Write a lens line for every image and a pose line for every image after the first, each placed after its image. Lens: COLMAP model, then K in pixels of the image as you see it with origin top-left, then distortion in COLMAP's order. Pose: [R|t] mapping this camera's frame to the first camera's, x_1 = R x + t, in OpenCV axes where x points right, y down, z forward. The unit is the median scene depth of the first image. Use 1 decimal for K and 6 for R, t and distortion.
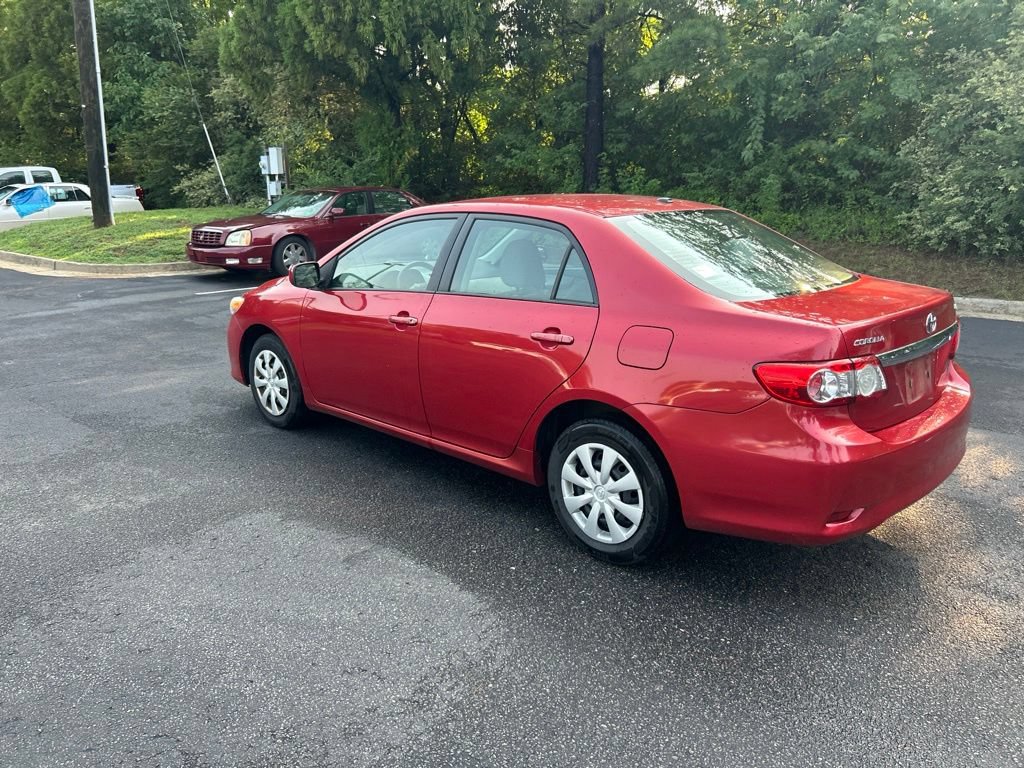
lens RADIAL K [[769.7, 0, 517.9], [0, 769.7, 388.1], [0, 0, 1]] dist [0.042794, -0.045453]
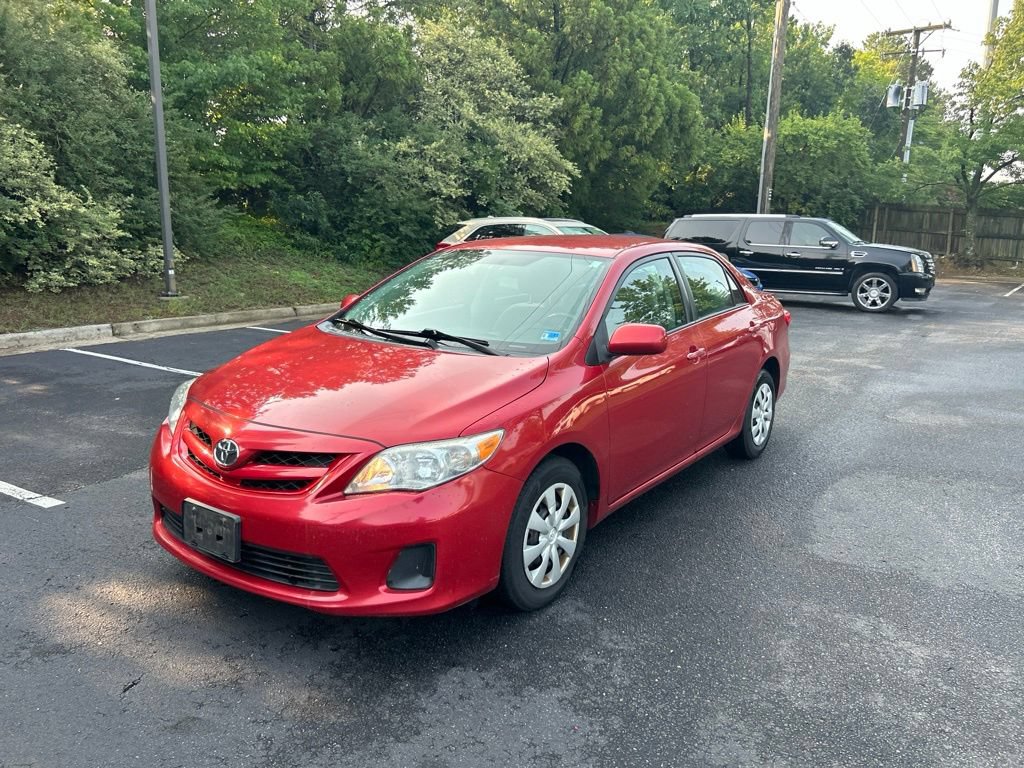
lens RADIAL K [[769.7, 0, 518.4], [0, 769.7, 385.2], [0, 0, 1]] dist [0.042794, -0.045453]
pose [[-0.155952, -0.201163, 0.967064, -0.328408], [0.231266, 0.944394, 0.233743, -0.100828], [-0.960310, 0.260102, -0.100758, 0.387344]]
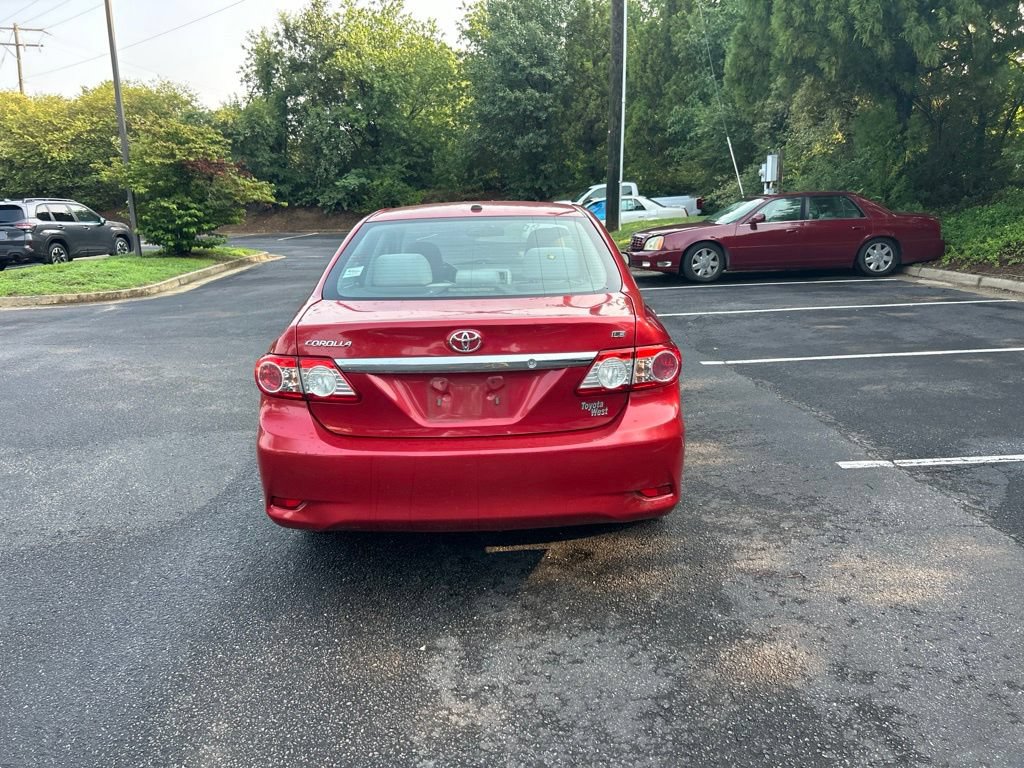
lens RADIAL K [[769.7, 0, 518.7], [0, 769.7, 387.6], [0, 0, 1]] dist [0.042794, -0.045453]
pose [[0.695561, 0.151360, -0.702342, 0.269680], [-0.157691, 0.985882, 0.056296, -0.020126], [0.700948, 0.071596, 0.709610, 0.090685]]
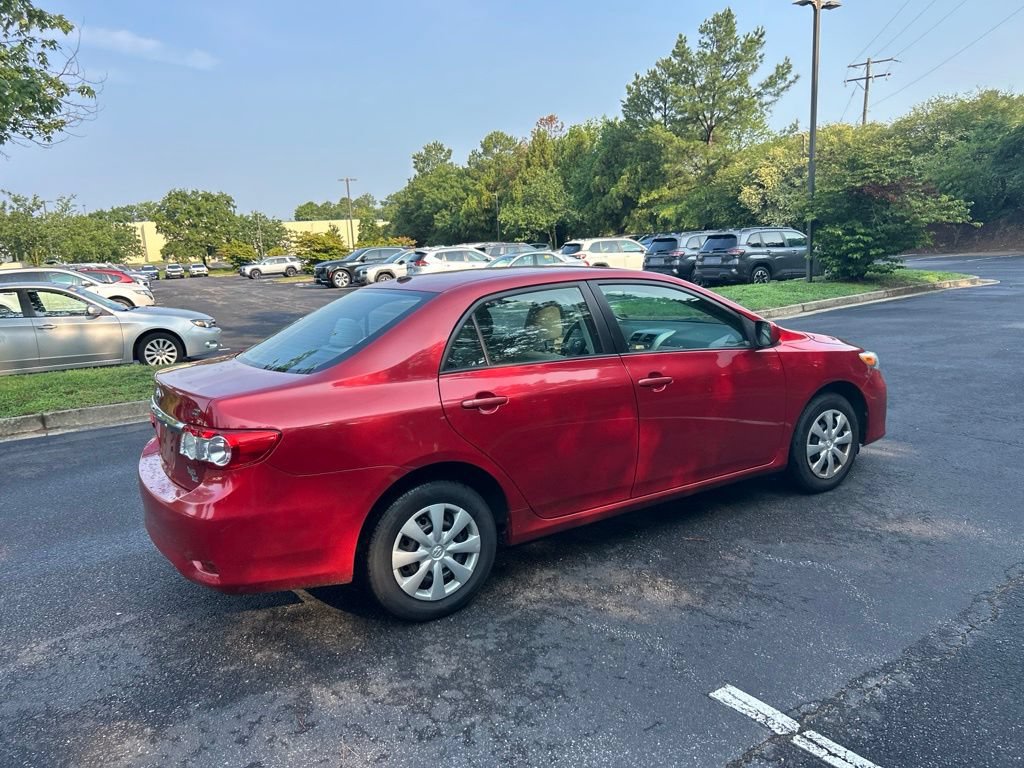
lens RADIAL K [[769.7, 0, 515.7], [0, 769.7, 385.3], [0, 0, 1]] dist [0.042794, -0.045453]
pose [[-0.242025, 0.180308, -0.953369, 0.334785], [-0.191919, 0.954272, 0.229200, -0.104570], [0.951100, 0.238441, -0.196353, 0.385412]]
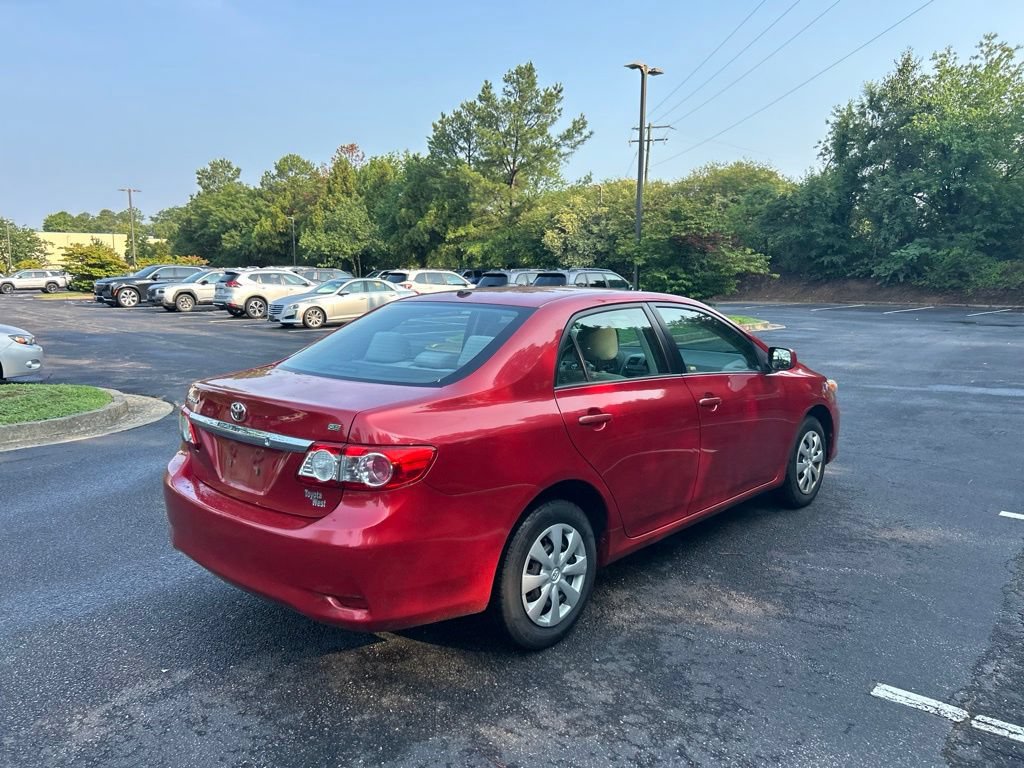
lens RADIAL K [[769.7, 0, 519.0], [0, 769.7, 385.0], [0, 0, 1]] dist [0.042794, -0.045453]
pose [[0.028875, 0.137760, -0.990045, 0.341559], [-0.250995, 0.959724, 0.126221, -0.075044], [0.967558, 0.244852, 0.062289, 0.284932]]
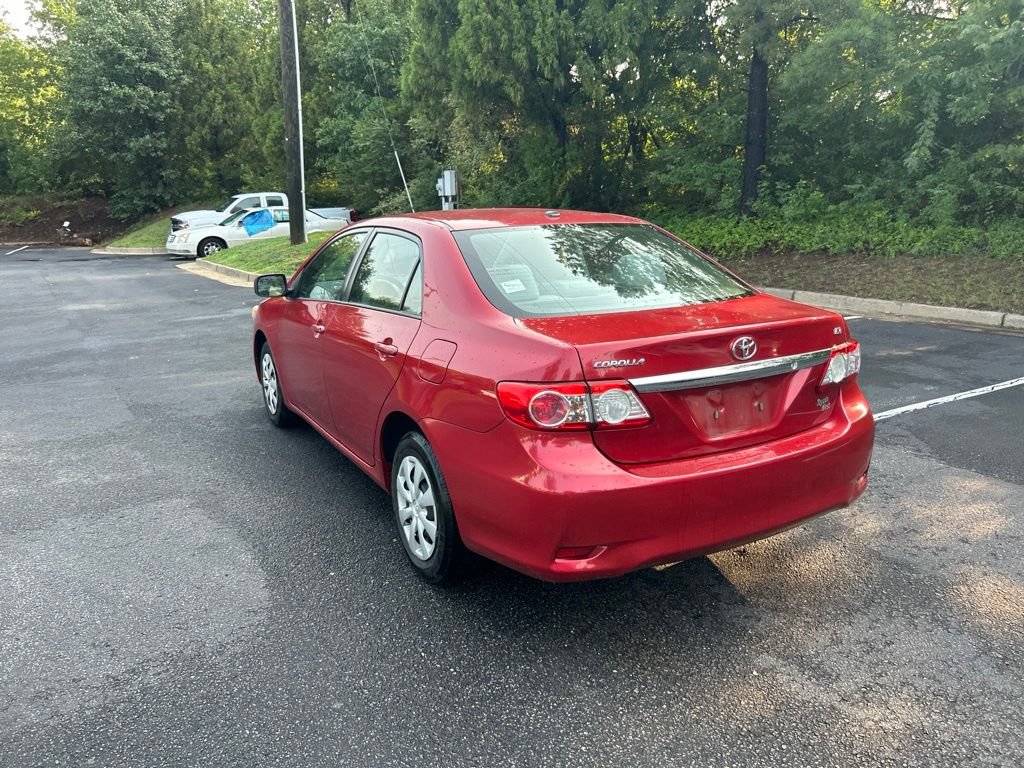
lens RADIAL K [[769.7, 0, 516.9], [0, 769.7, 378.7], [0, 0, 1]] dist [0.042794, -0.045453]
pose [[0.957674, 0.049495, -0.283566, 0.117910], [-0.059128, 0.997924, -0.025508, -0.002416], [0.281715, 0.041195, 0.958613, 0.019149]]
